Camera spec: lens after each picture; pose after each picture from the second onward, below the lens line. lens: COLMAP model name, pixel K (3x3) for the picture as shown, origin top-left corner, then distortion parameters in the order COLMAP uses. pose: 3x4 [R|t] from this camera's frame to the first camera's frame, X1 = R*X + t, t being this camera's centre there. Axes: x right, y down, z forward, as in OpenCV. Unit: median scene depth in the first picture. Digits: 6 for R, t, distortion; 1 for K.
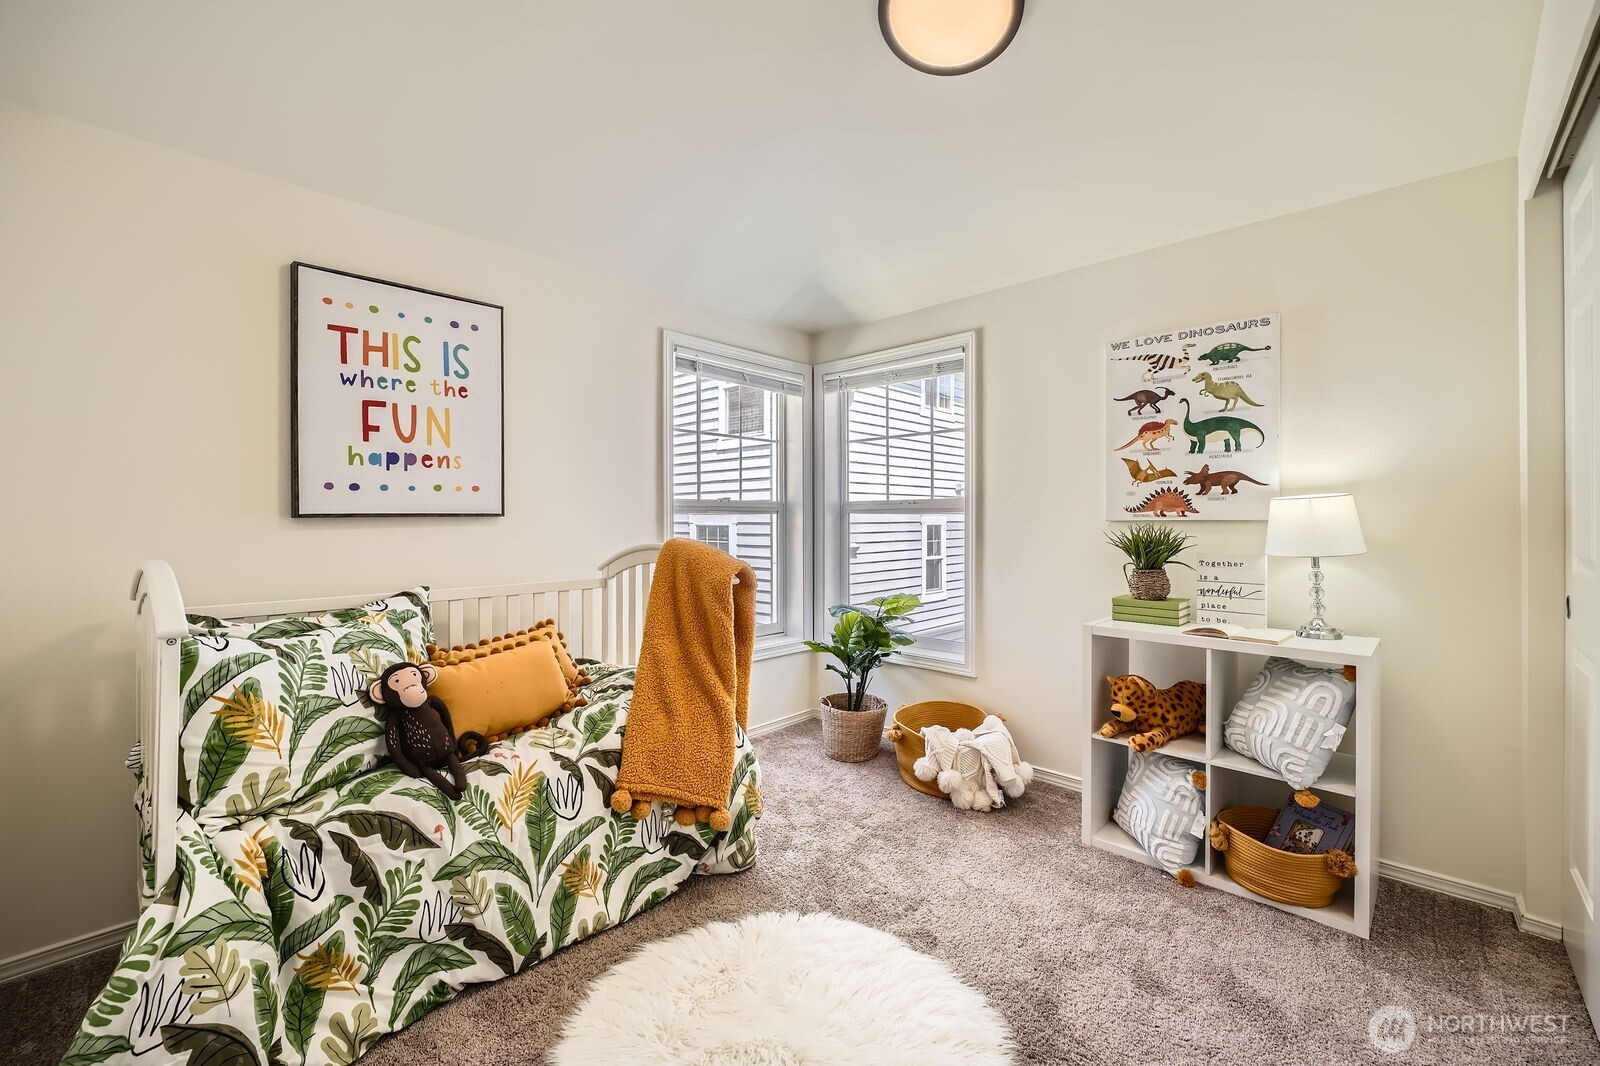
lens RADIAL K [[639.7, 0, 796.8], [0, 639.7, 526.1], [0, 0, 1]] dist [-0.013566, -0.000893]
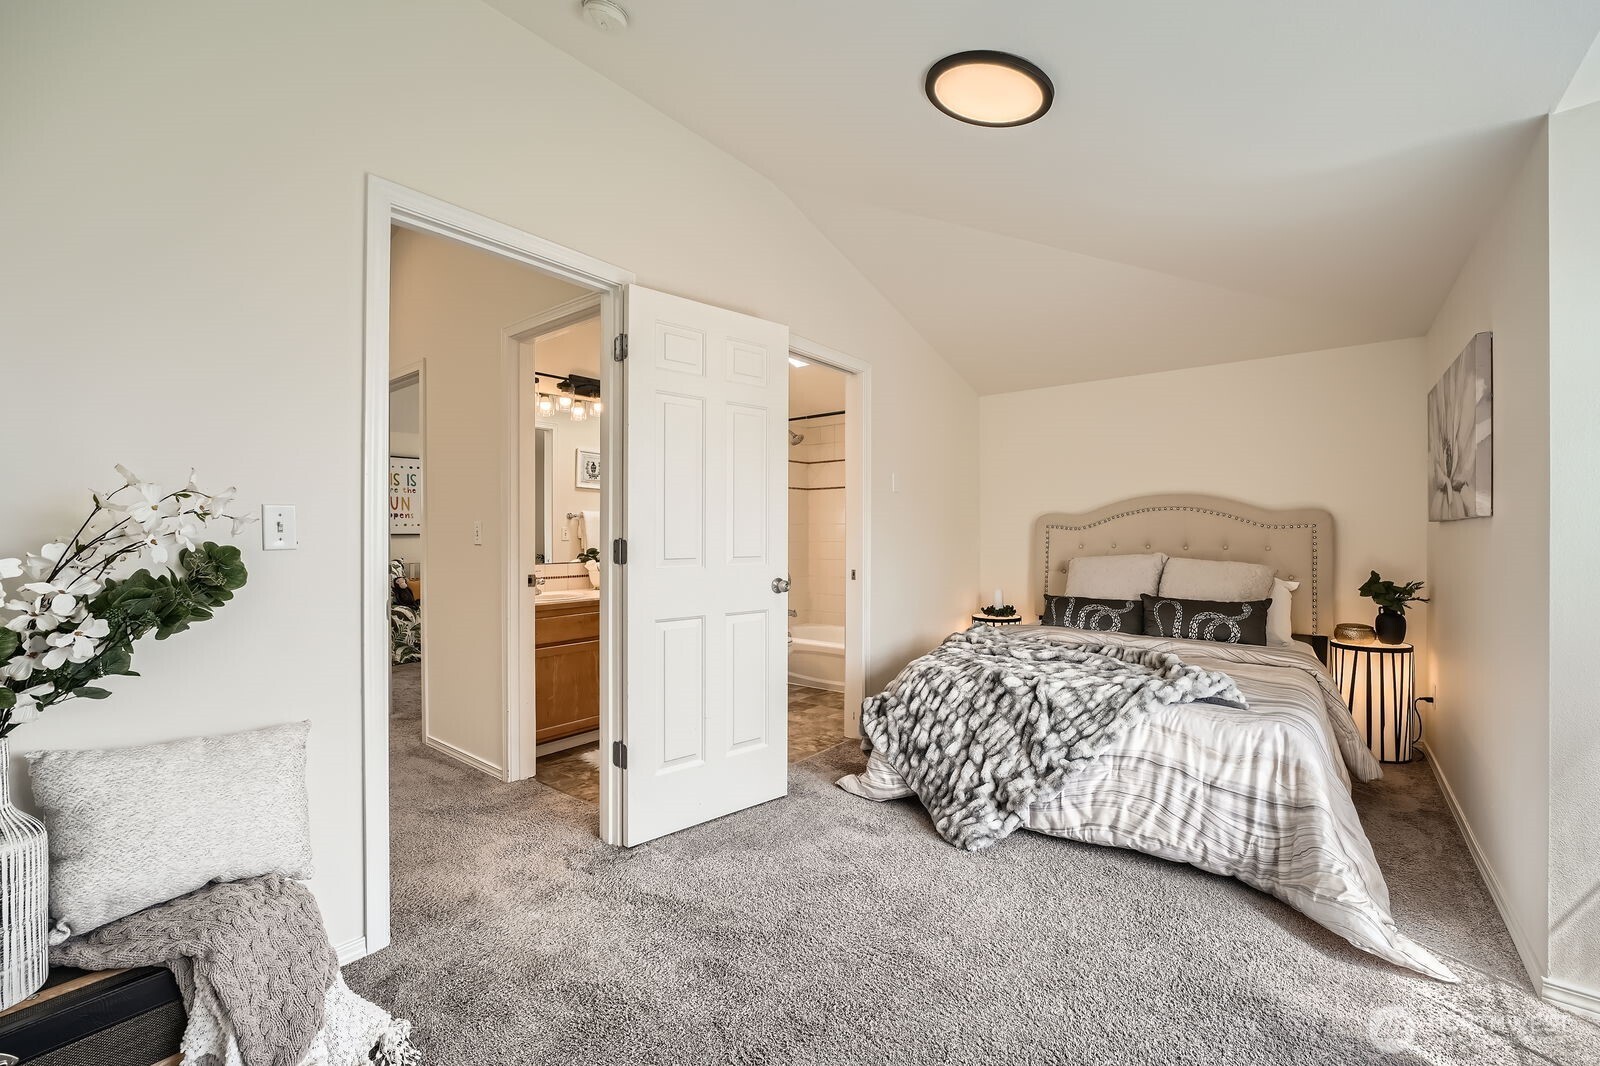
lens RADIAL K [[670.8, 0, 792.0], [0, 670.8, 534.4], [0, 0, 1]] dist [-0.013030, -0.000080]
pose [[0.996056, 0.003230, 0.088672, 1.049275], [-0.002467, 0.999959, -0.008718, 0.007179], [-0.088697, 0.008465, 0.996023, -2.484457]]
